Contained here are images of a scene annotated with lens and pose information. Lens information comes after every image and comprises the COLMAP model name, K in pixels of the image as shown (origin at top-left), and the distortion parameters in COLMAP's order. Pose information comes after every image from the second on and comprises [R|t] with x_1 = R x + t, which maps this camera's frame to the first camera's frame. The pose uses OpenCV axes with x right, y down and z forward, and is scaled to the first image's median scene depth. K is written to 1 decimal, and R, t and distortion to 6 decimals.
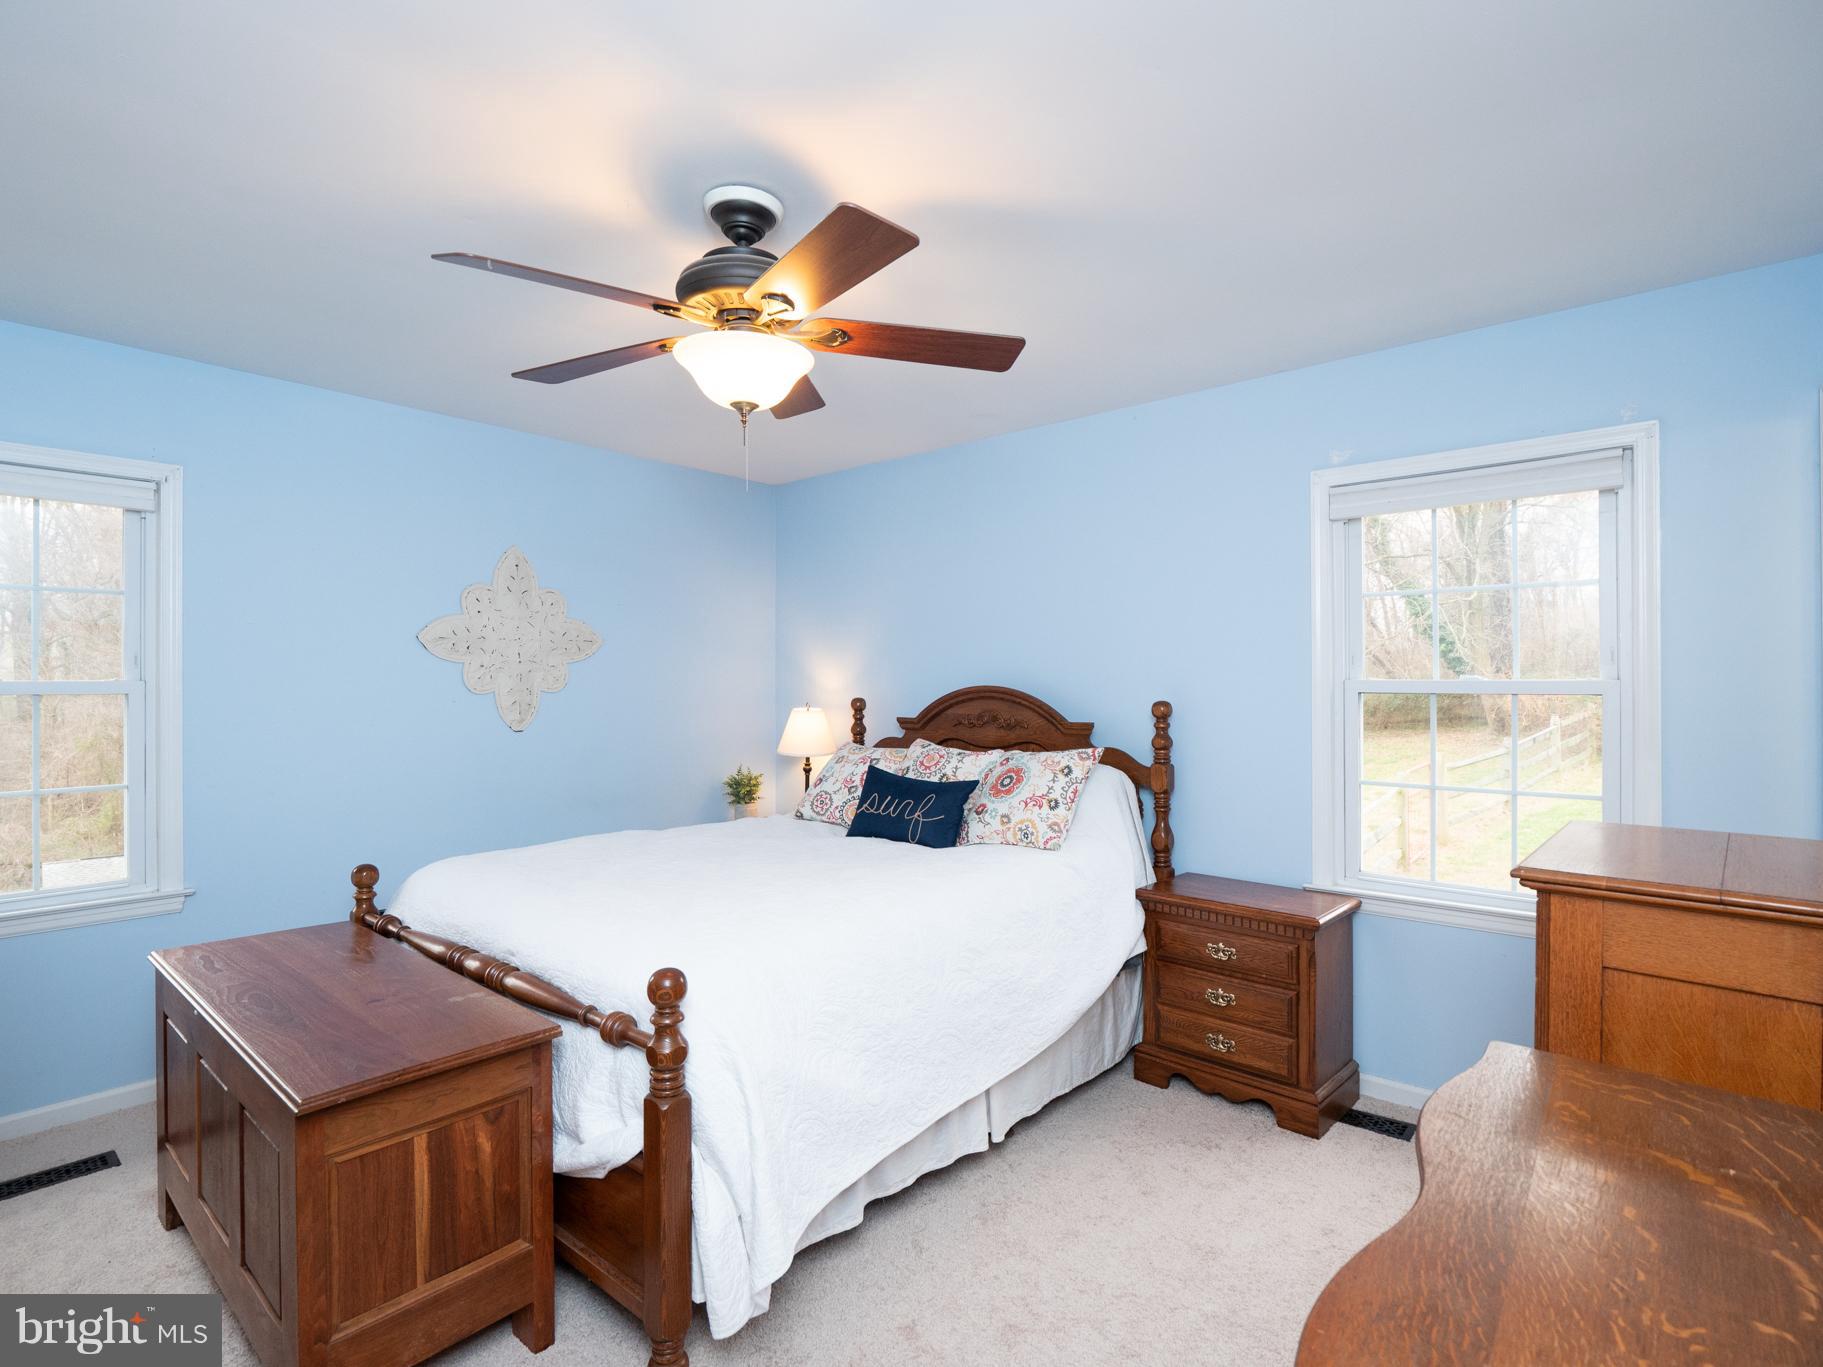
lens RADIAL K [[893.3, 0, 909.4], [0, 893.3, 662.9], [0, 0, 1]] dist [0.001893, -0.013235]
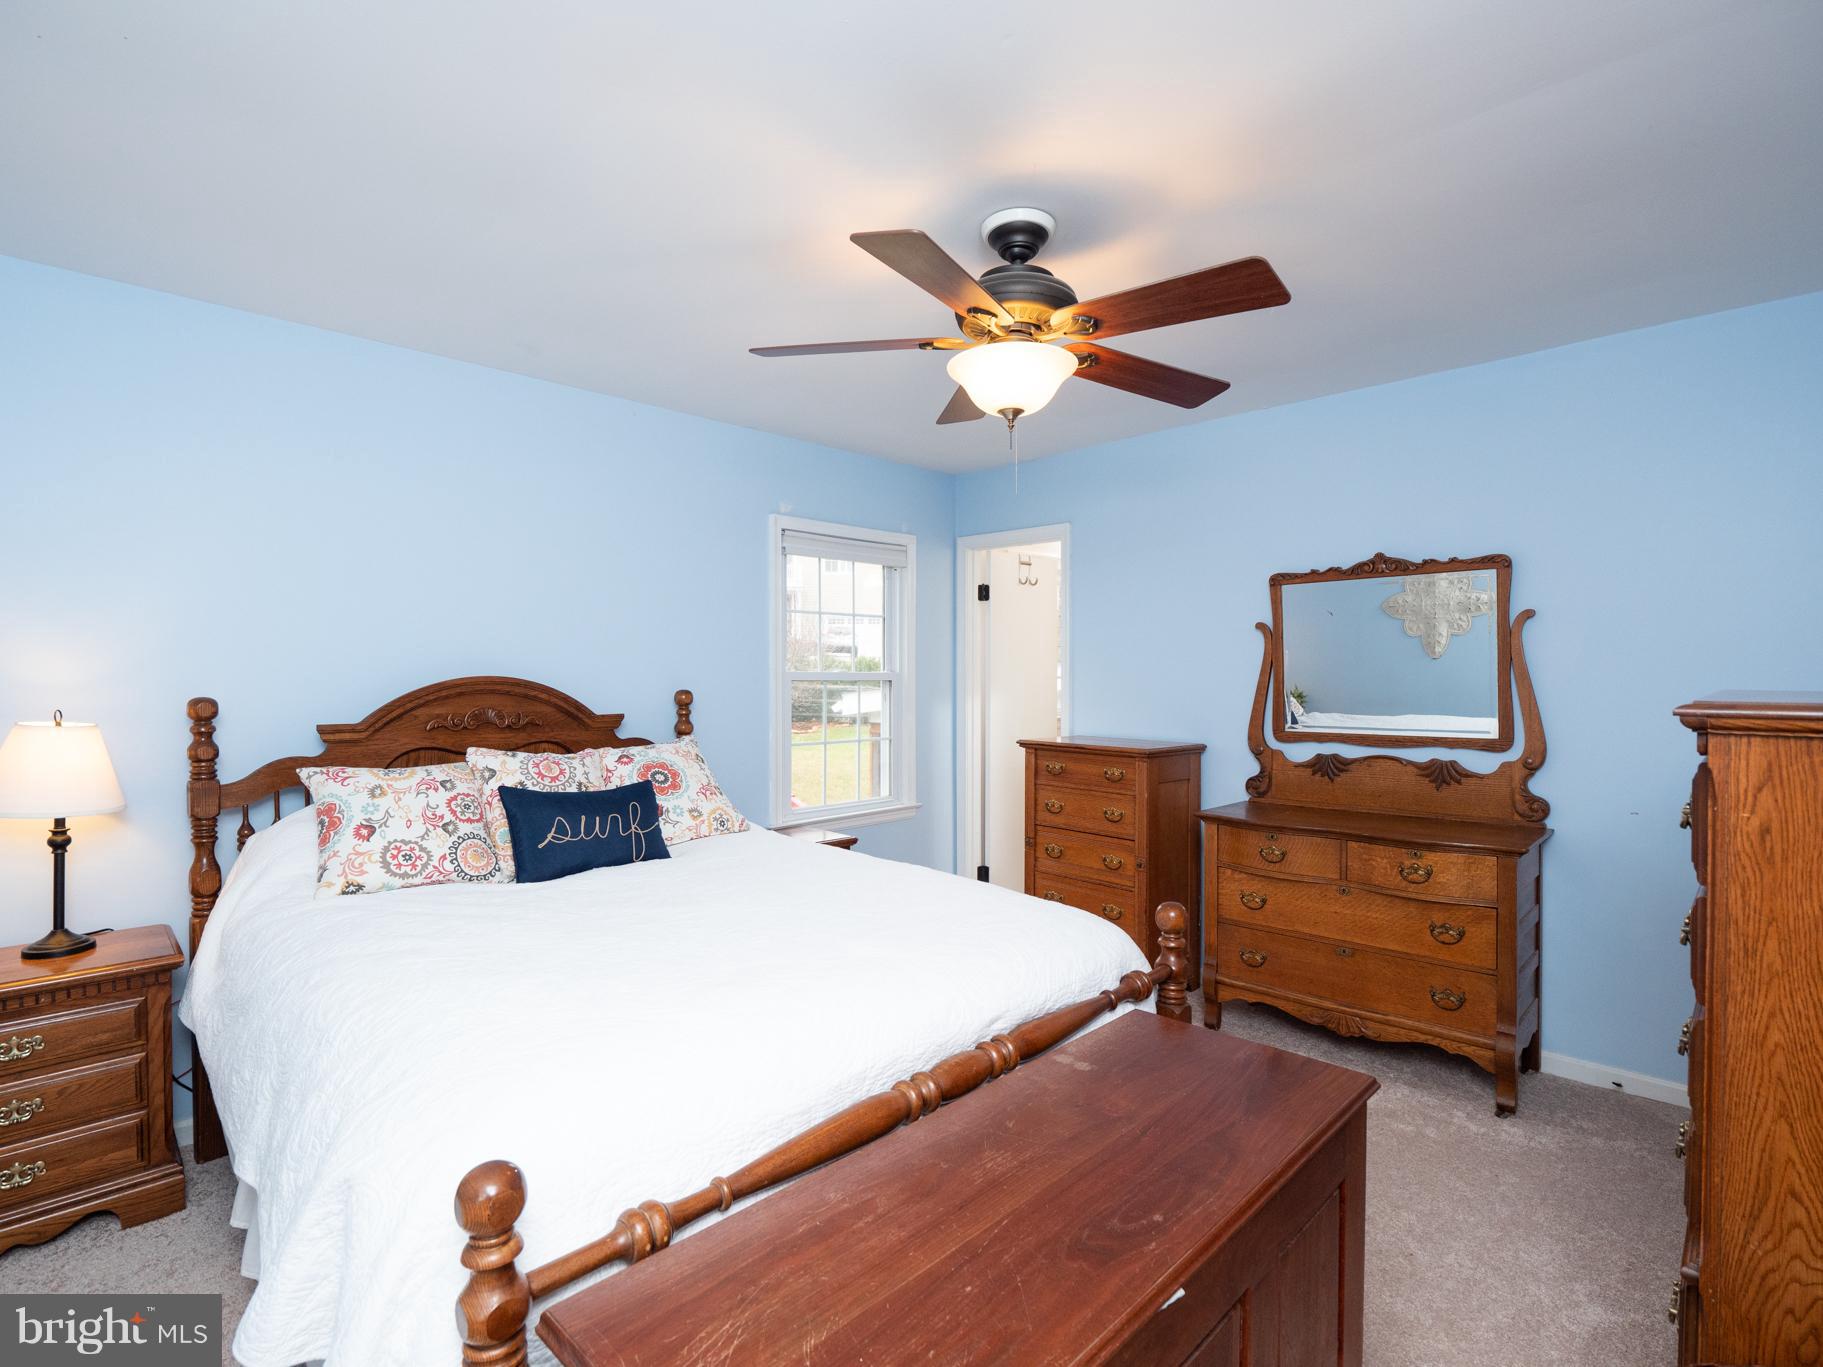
lens RADIAL K [[893.3, 0, 909.4], [0, 893.3, 662.9], [0, 0, 1]] dist [0.001893, -0.013235]
pose [[0.054421, 0.014128, 0.998418, -0.789988], [-0.023418, 0.999643, -0.012868, 0.017439], [-0.998243, -0.022681, 0.054733, 0.667141]]
